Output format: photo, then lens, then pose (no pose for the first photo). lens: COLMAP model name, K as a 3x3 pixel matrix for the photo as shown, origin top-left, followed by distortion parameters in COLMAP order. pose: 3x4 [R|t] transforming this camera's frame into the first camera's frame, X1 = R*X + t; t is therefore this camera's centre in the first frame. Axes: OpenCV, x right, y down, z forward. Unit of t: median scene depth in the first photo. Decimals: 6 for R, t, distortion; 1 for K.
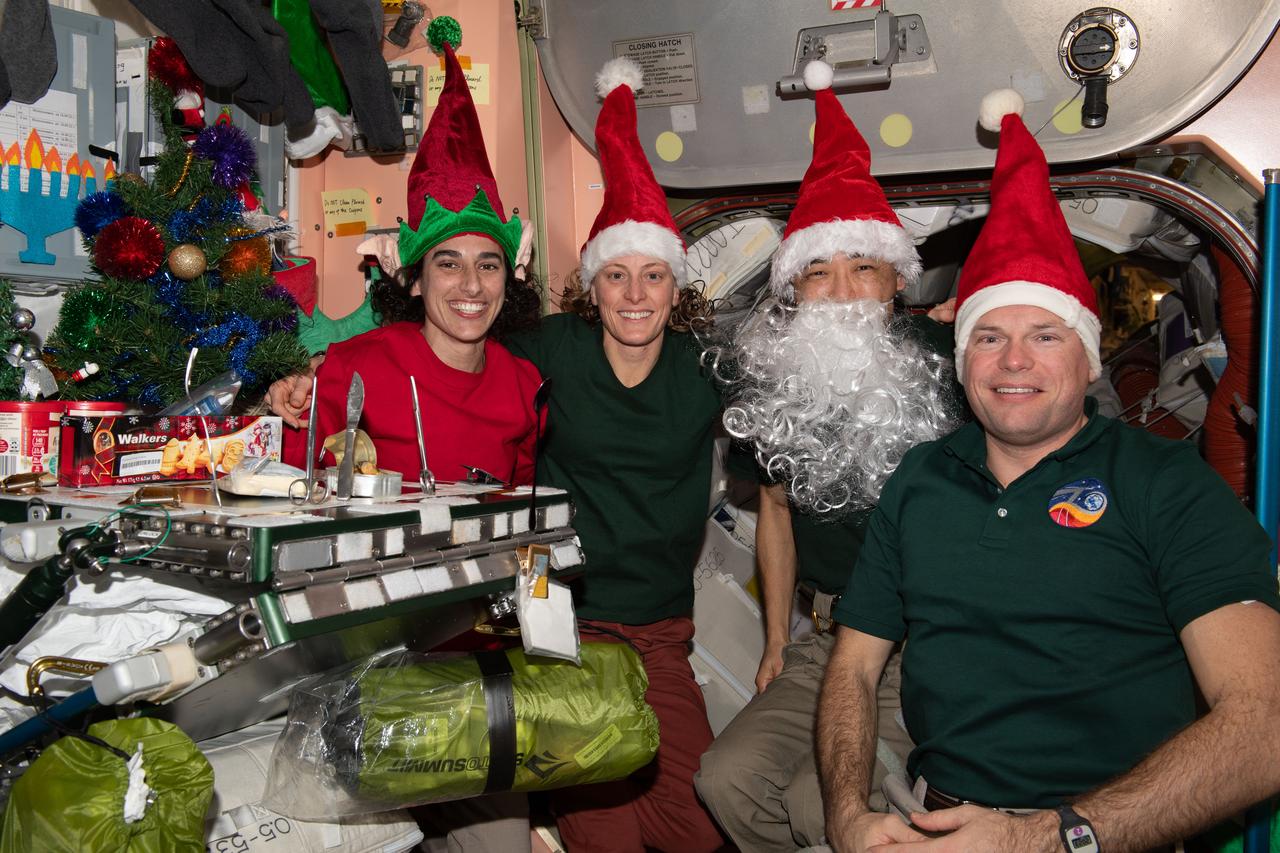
lens RADIAL K [[1315.6, 0, 640.8], [0, 1315.6, 463.4], [0, 0, 1]] dist [-0.006507, -0.002620]
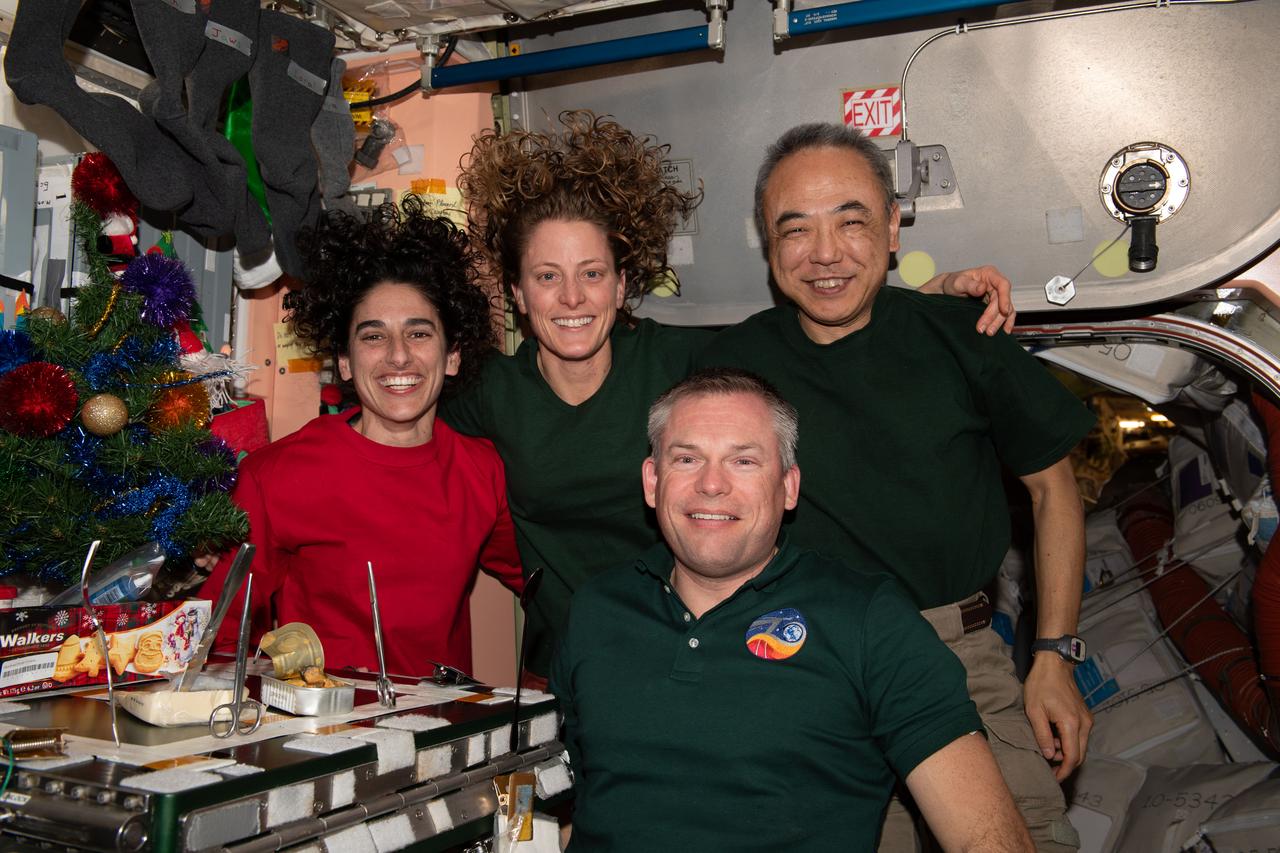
lens RADIAL K [[1304.2, 0, 640.5], [0, 1304.2, 426.3], [0, 0, 1]] dist [-0.009475, -0.012793]
pose [[0.999313, 0.012615, 0.034846, -0.032542], [-0.008656, 0.993724, -0.111526, -0.055835], [-0.036035, 0.111148, 0.993150, 0.162617]]
